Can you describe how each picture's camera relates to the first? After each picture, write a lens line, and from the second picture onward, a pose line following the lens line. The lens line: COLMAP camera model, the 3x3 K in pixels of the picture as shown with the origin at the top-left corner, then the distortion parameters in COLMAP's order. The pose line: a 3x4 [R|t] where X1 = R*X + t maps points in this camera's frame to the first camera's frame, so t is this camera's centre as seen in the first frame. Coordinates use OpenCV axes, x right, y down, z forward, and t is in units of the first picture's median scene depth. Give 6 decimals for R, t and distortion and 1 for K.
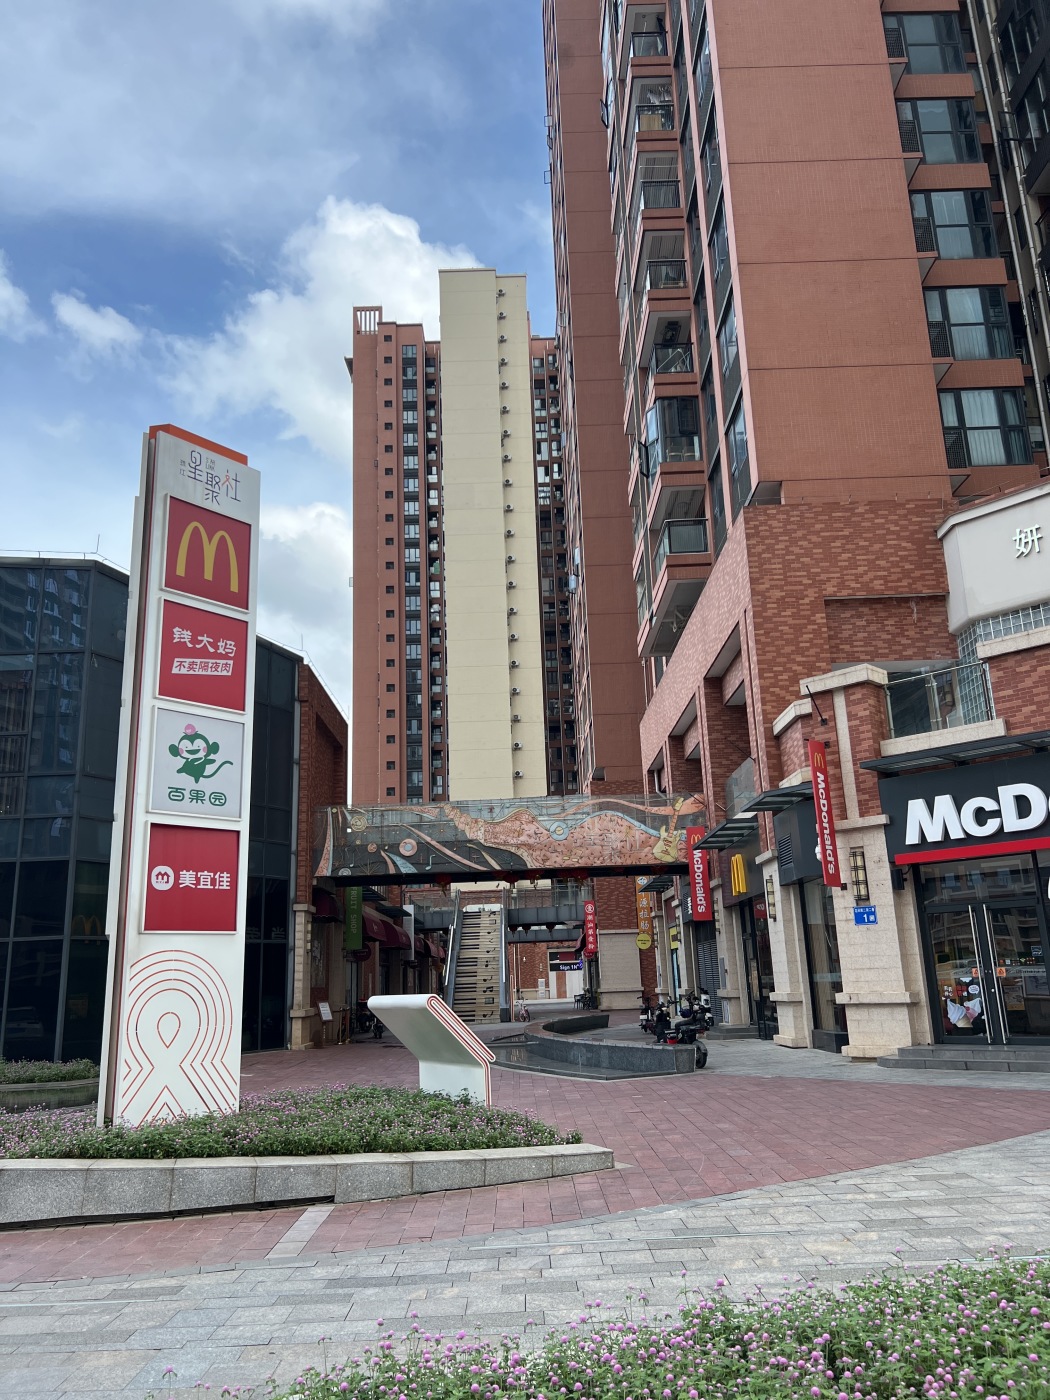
lens RADIAL K [[1058.1, 0, 520.0], [0, 1058.1, 704.1], [0, 0, 1]] dist [0.038585, -0.023726]
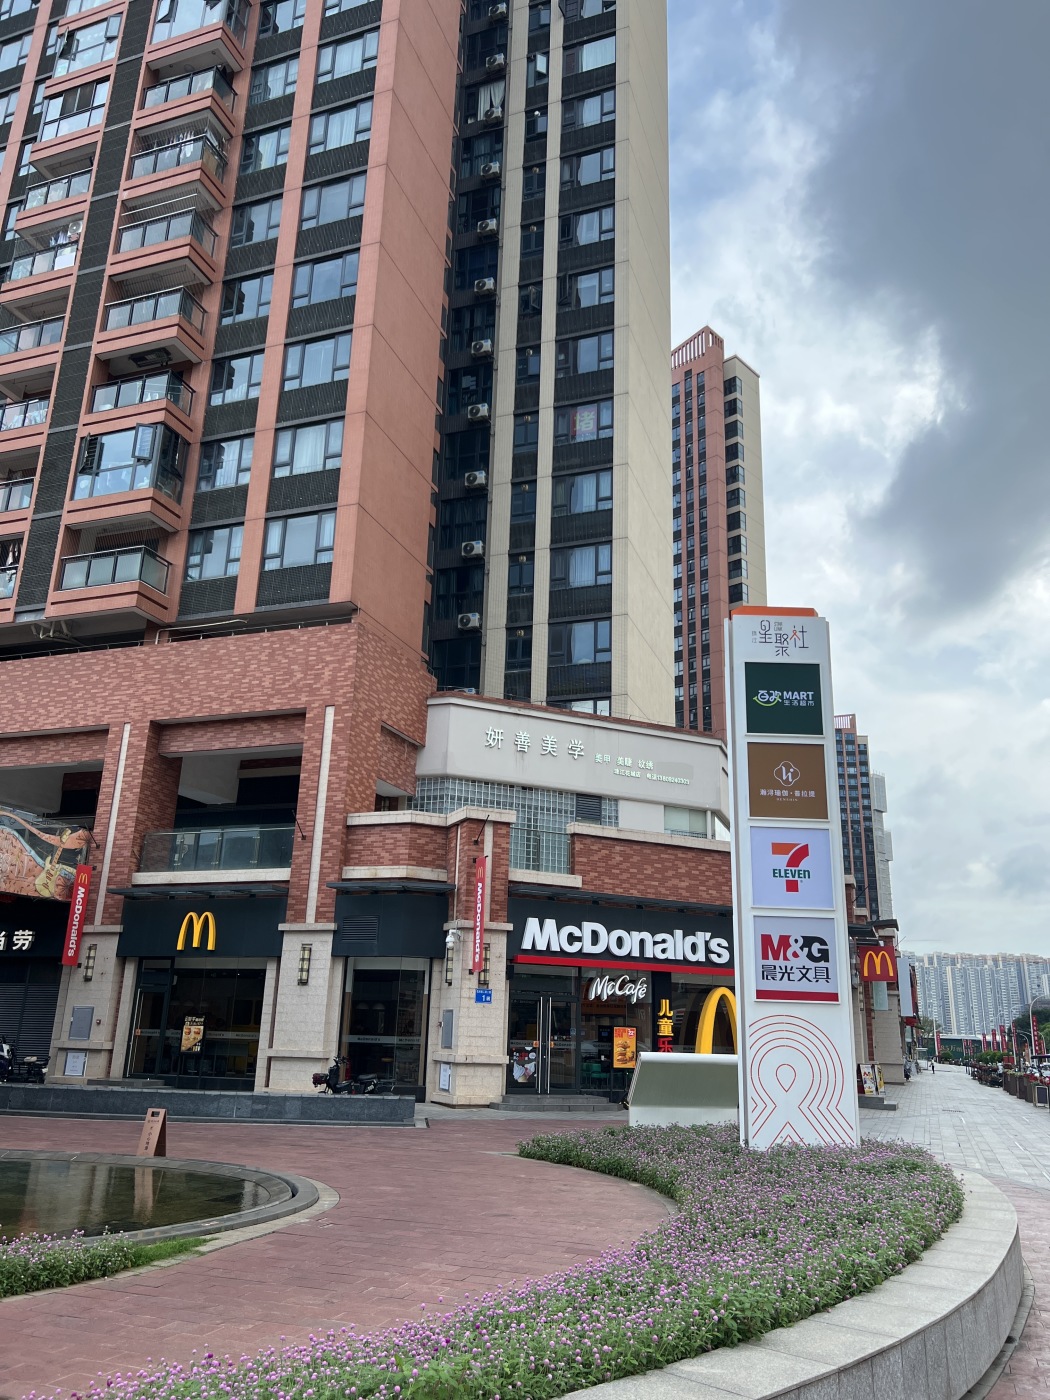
lens RADIAL K [[1058.1, 0, 521.1], [0, 1058.1, 691.7], [0, 0, 1]] dist [0.038585, -0.023726]
pose [[0.343554, 0.336793, 0.876665, -0.740592], [-0.280539, 0.927665, -0.246446, 0.123565], [-0.896252, -0.161271, 0.413187, 0.363337]]
